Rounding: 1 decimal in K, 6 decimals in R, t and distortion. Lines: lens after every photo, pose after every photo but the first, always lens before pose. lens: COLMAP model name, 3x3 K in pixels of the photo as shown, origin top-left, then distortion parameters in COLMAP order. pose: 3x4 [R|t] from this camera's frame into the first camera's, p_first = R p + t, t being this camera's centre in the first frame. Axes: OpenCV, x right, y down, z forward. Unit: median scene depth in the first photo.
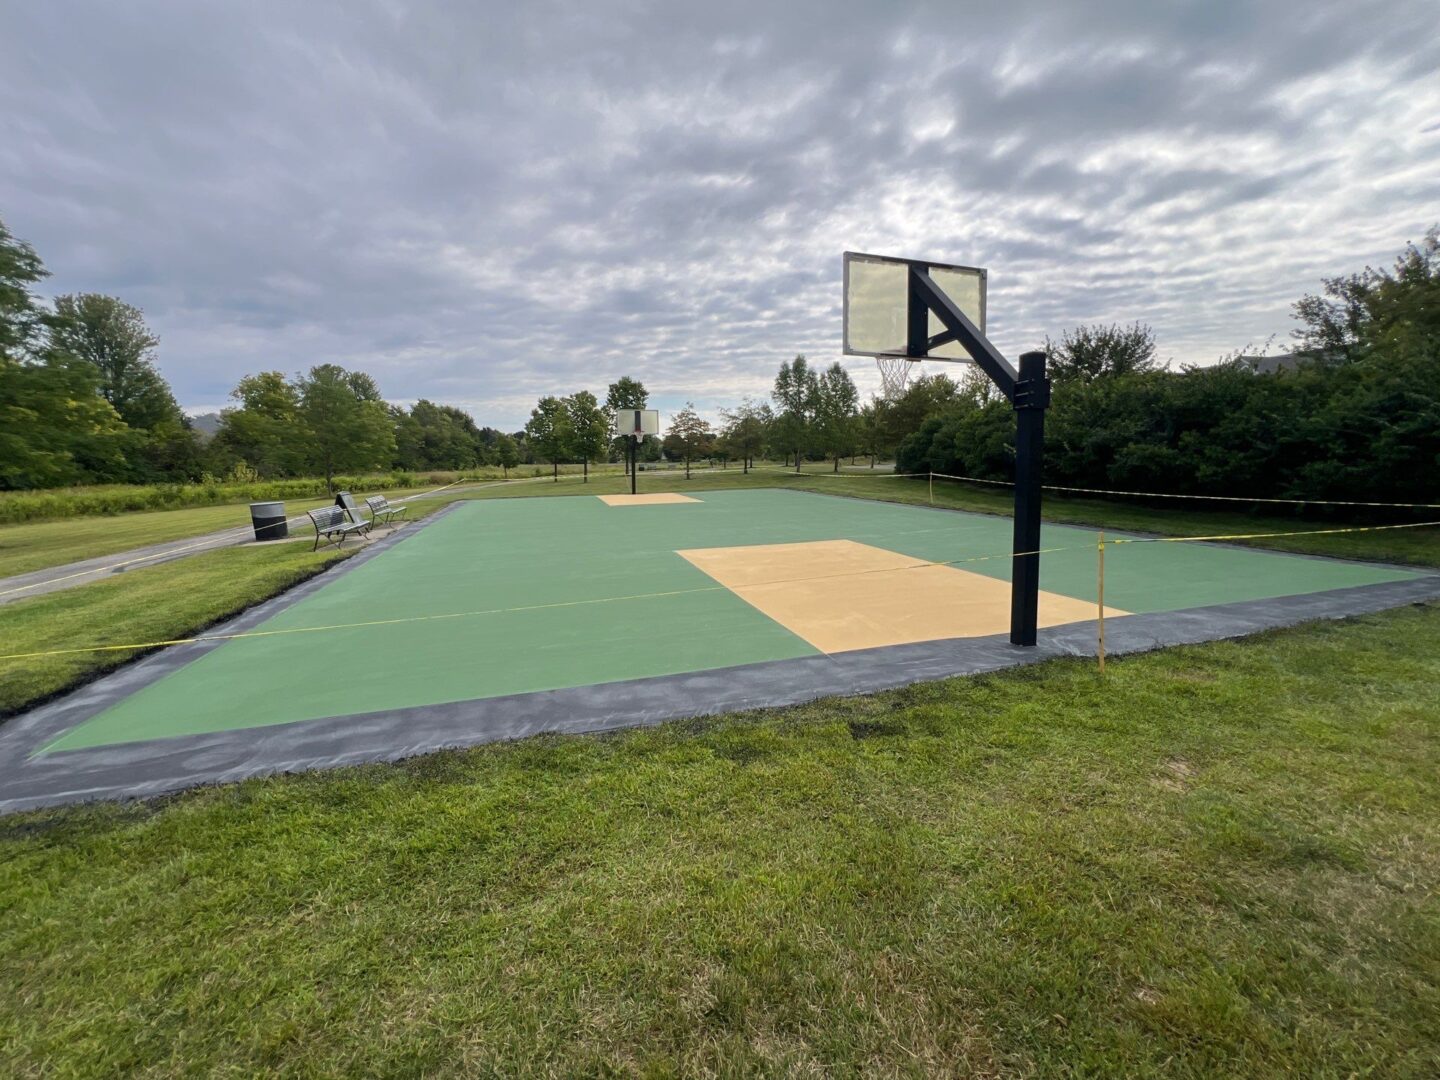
lens RADIAL K [[569.4, 0, 720.0], [0, 569.4, 540.0], [0, 0, 1]] dist [-0.005034, 0.000131]
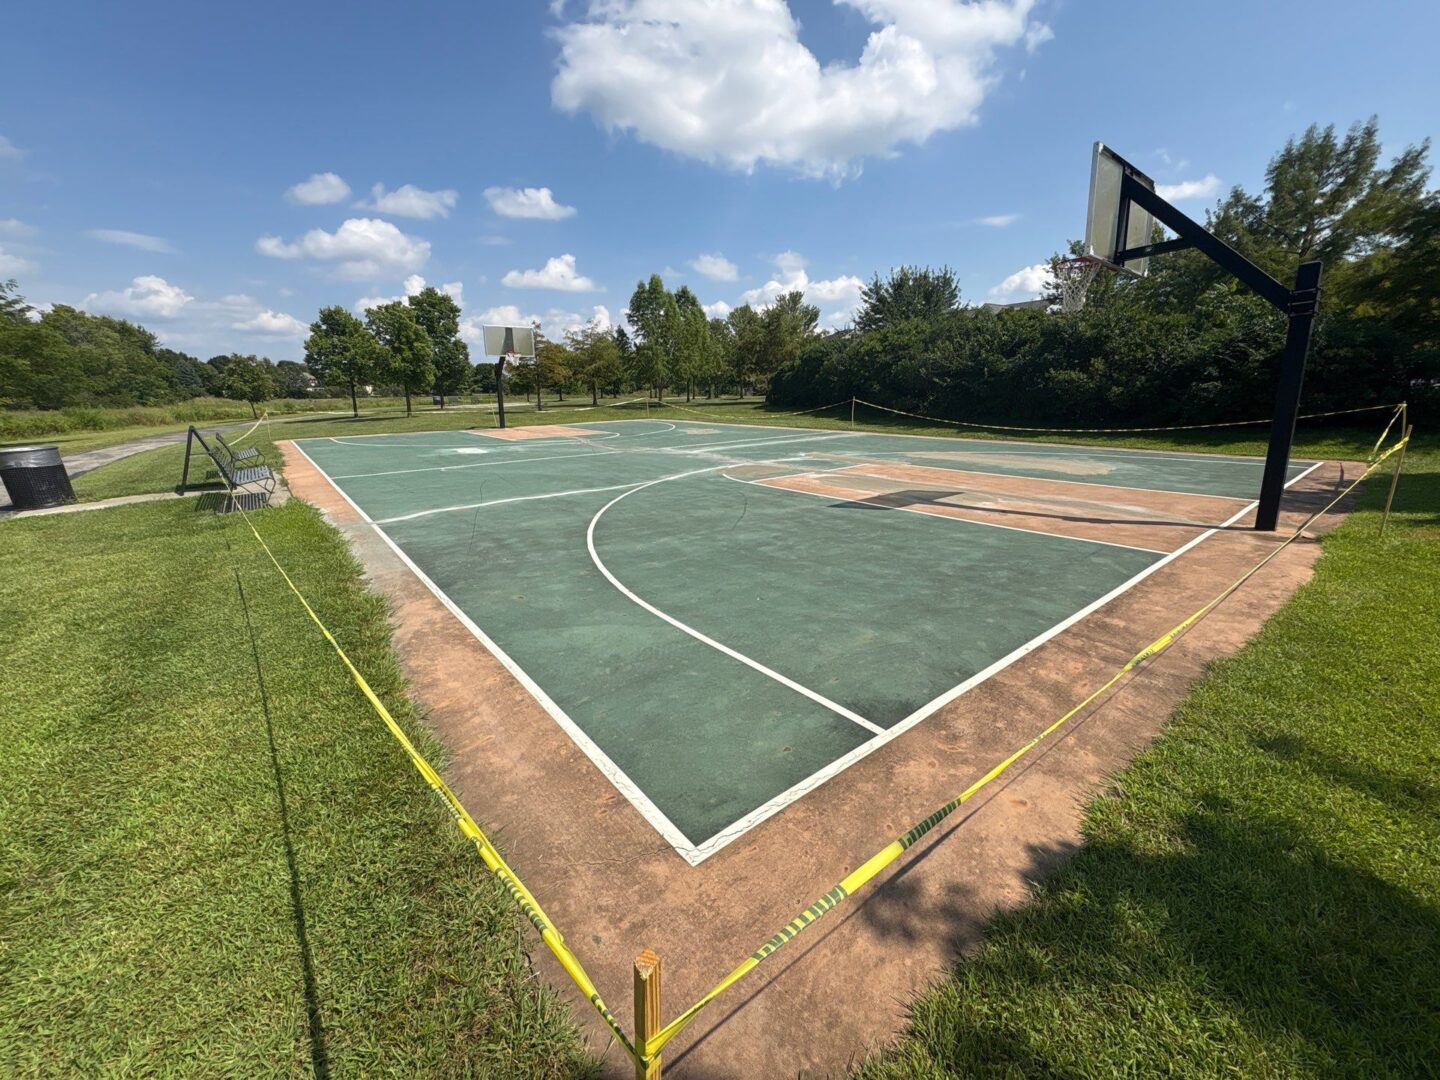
lens RADIAL K [[562.2, 0, 720.8], [0, 562.2, 550.8], [0, 0, 1]] dist [0.000620, 0.000440]
pose [[0.927824, -0.100739, 0.359158, -0.141820], [0.052932, 0.988655, 0.140566, 0.000760], [-0.369244, -0.111409, 0.922630, 0.054793]]
